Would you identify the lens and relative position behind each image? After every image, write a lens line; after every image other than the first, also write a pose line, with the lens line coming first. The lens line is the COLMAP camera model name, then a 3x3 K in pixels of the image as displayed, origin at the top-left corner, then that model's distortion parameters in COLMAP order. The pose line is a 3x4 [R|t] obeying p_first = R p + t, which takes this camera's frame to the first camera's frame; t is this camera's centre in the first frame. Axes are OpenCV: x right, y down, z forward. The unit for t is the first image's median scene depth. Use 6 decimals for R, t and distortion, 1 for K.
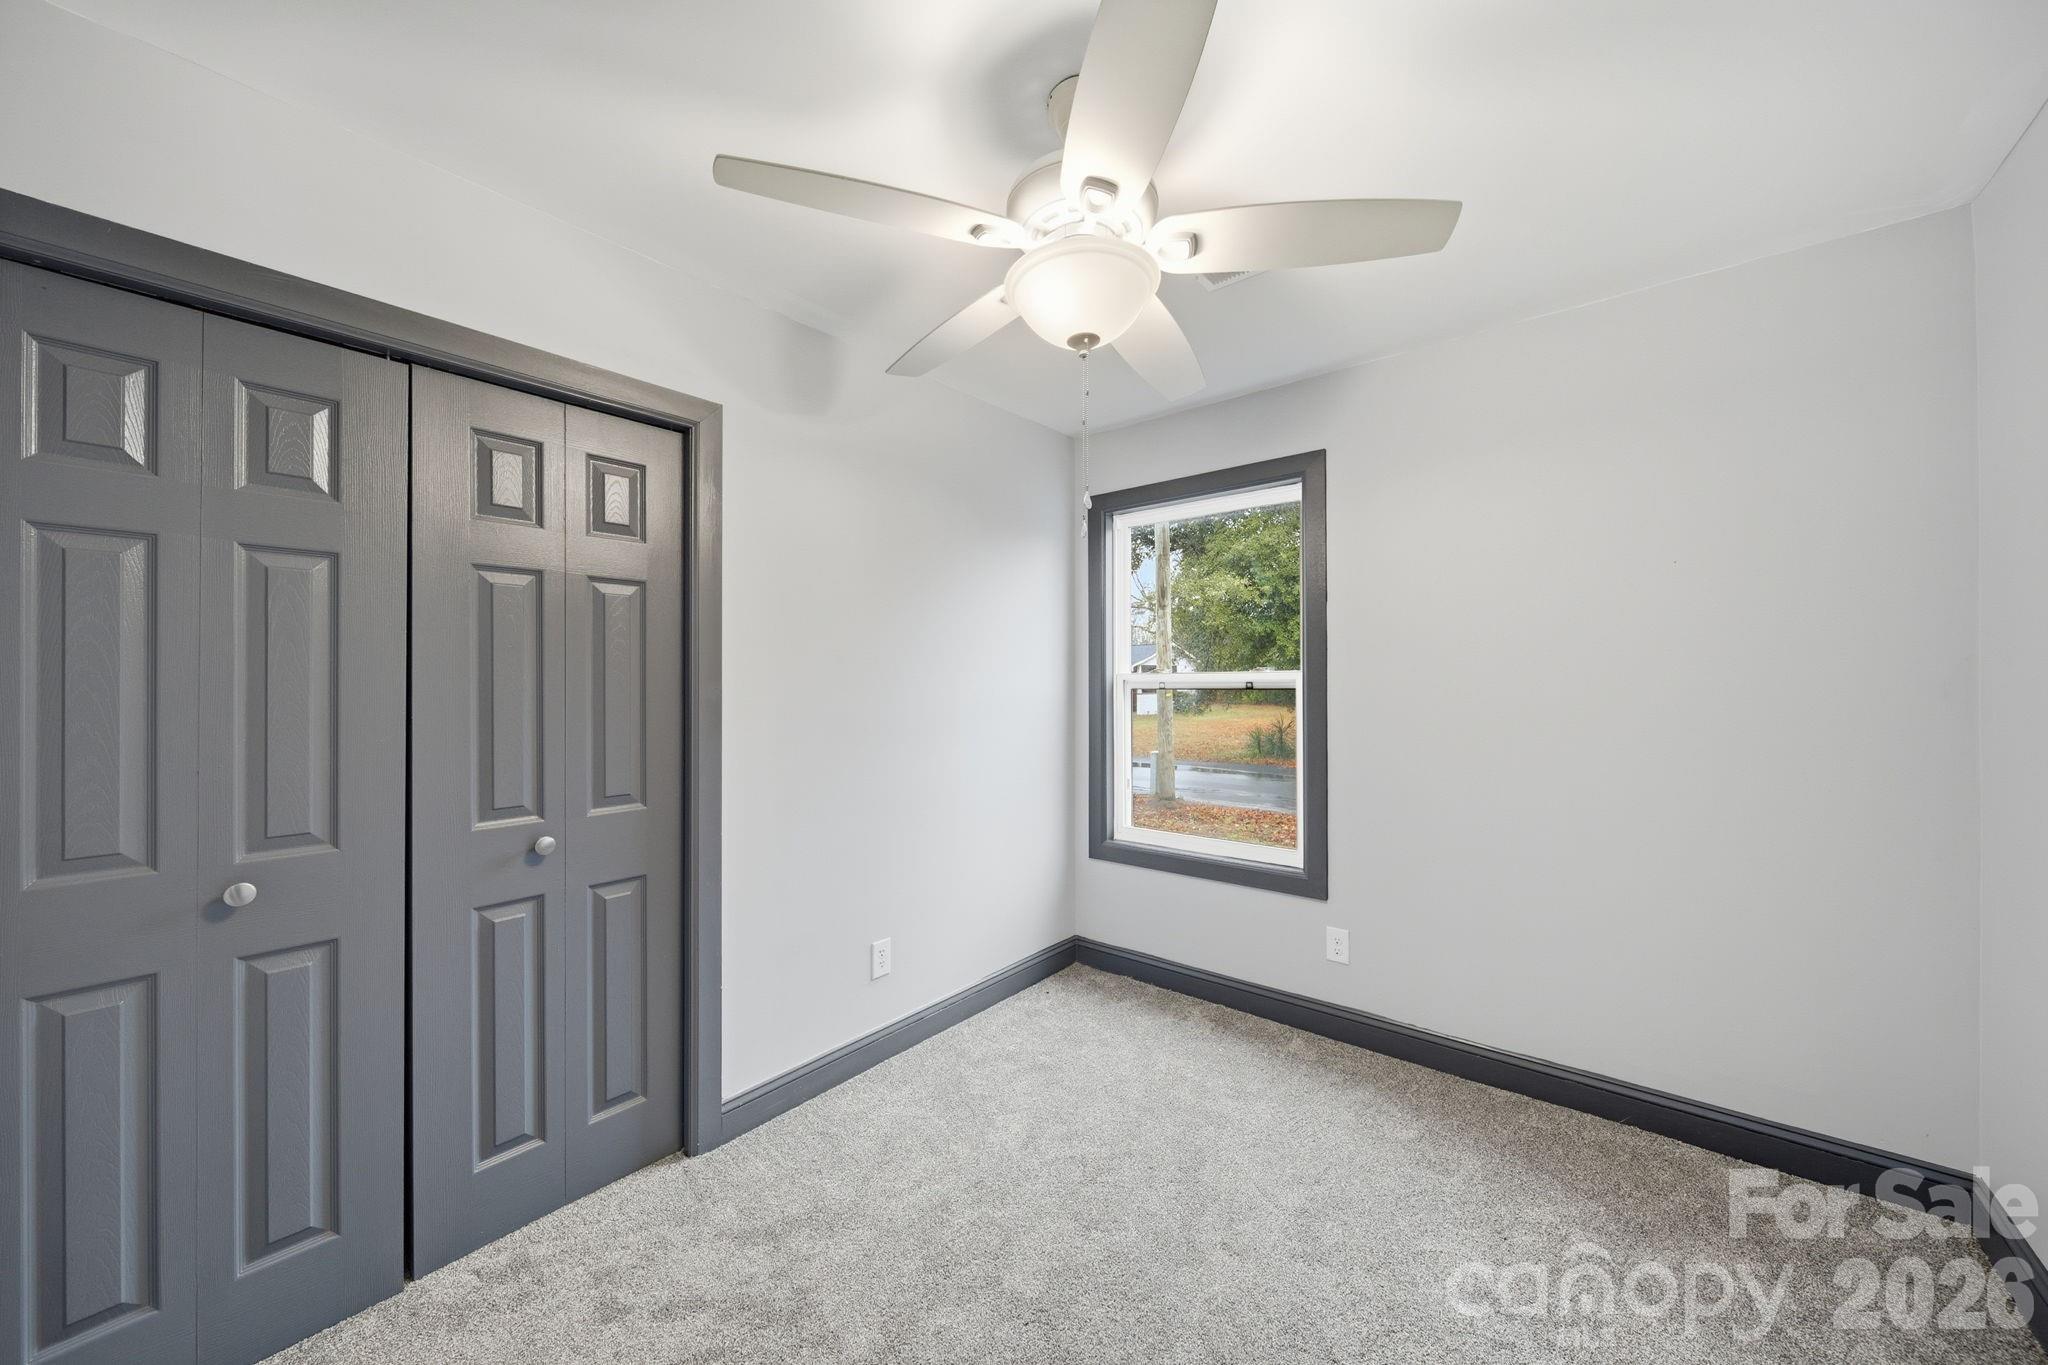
lens RADIAL K [[721.0, 0, 1037.0], [0, 721.0, 686.5], [0, 0, 1]] dist [0.007203, -0.000215]
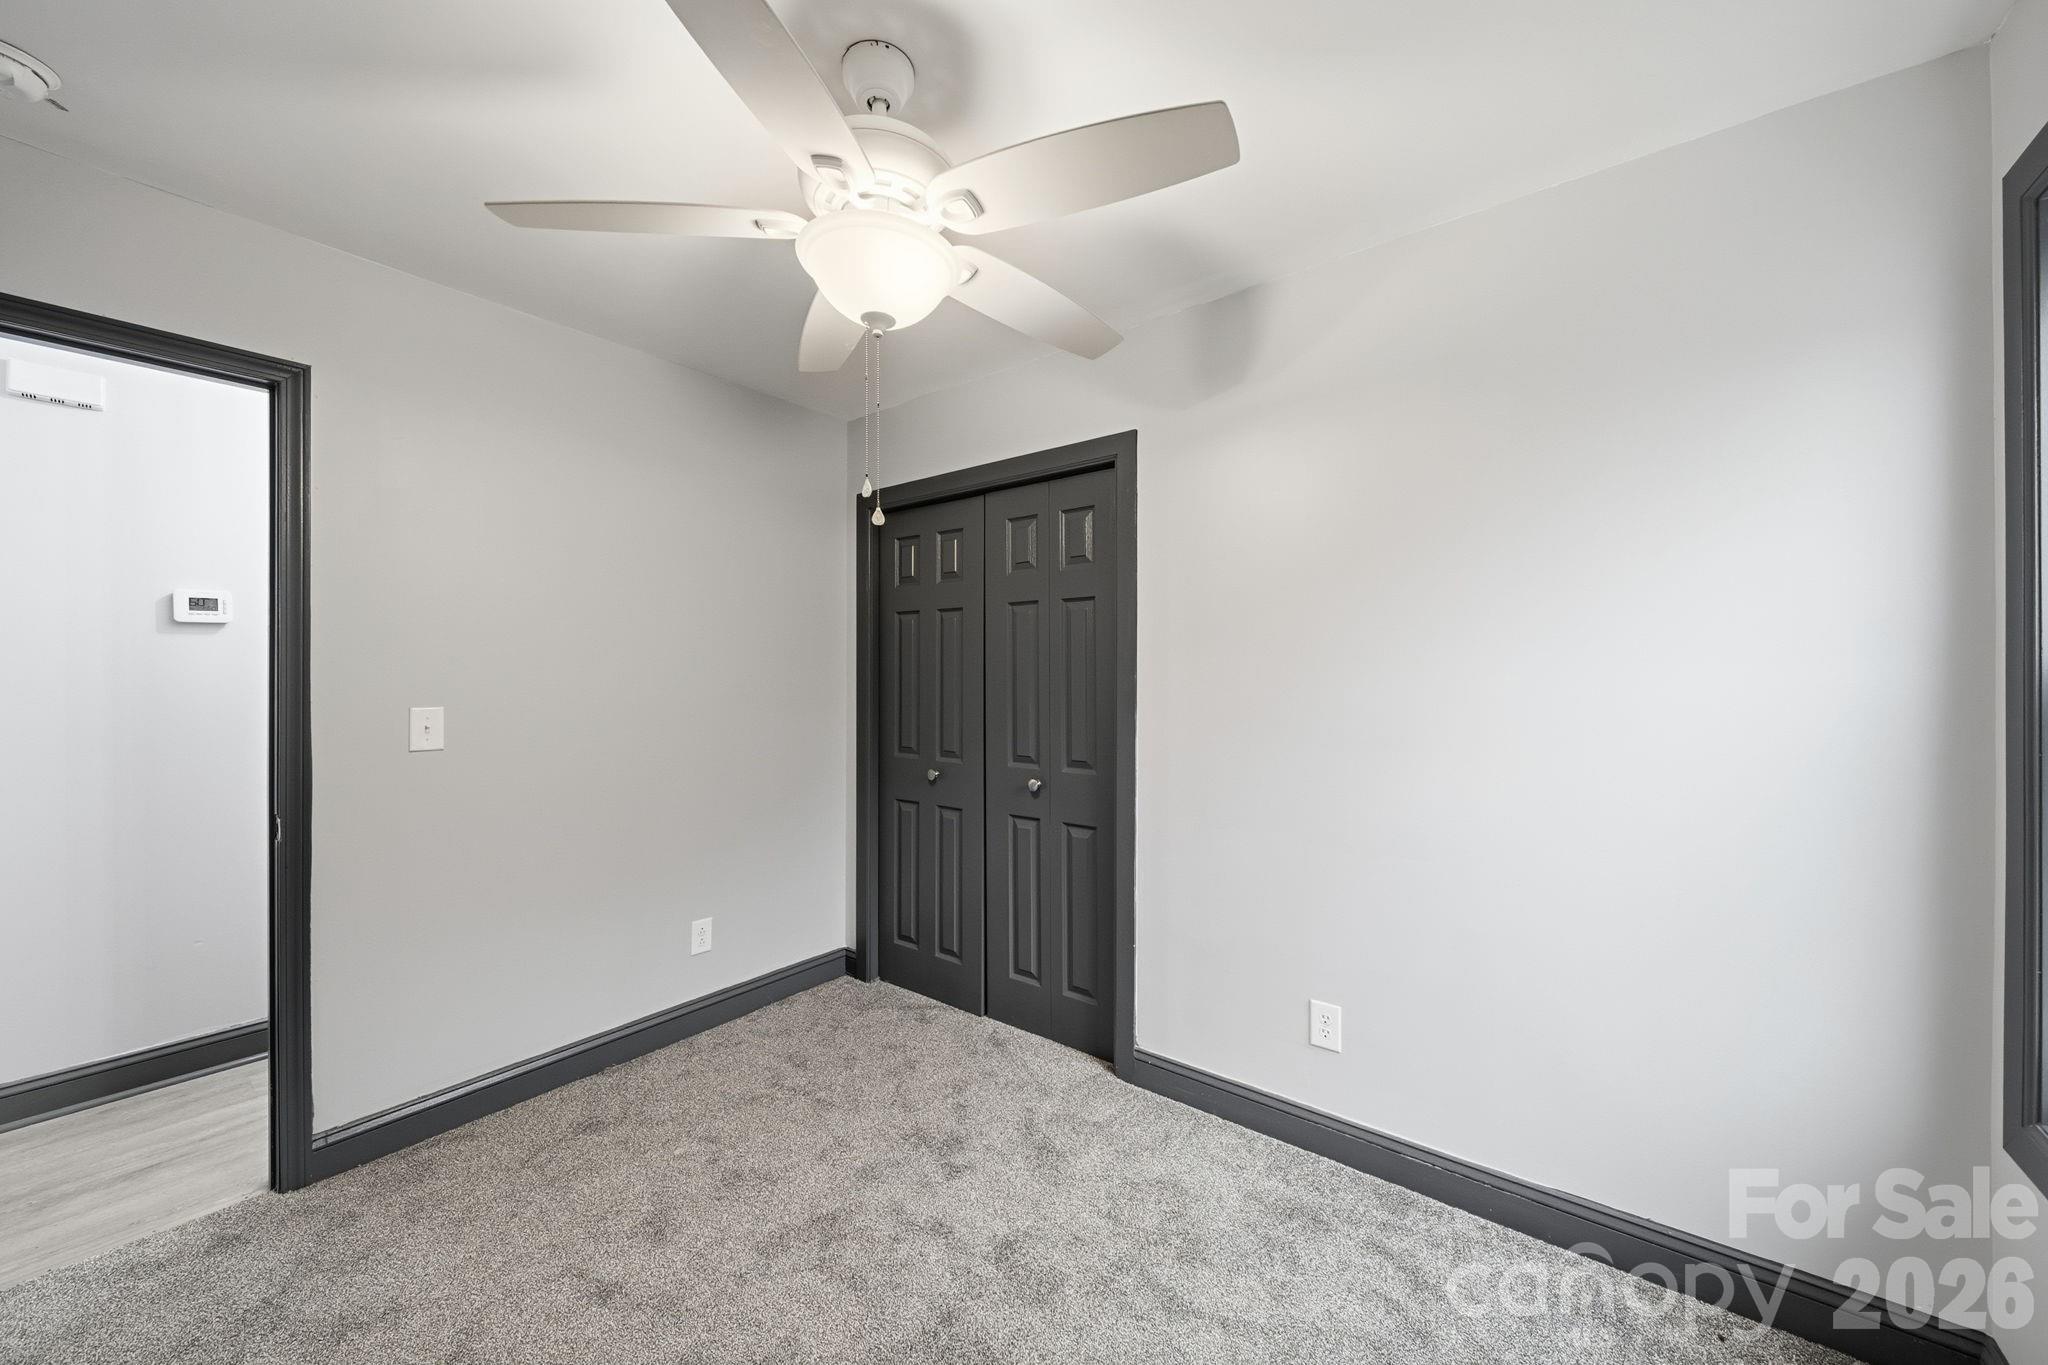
lens RADIAL K [[721.0, 0, 1016.2], [0, 721.0, 681.7], [0, 0, 1]] dist [0.007203, -0.000215]
pose [[0.050151, 0.008798, -0.998703, 0.735185], [-0.007724, 0.999935, 0.008421, -0.004120], [0.998712, 0.007291, 0.050215, 0.824074]]
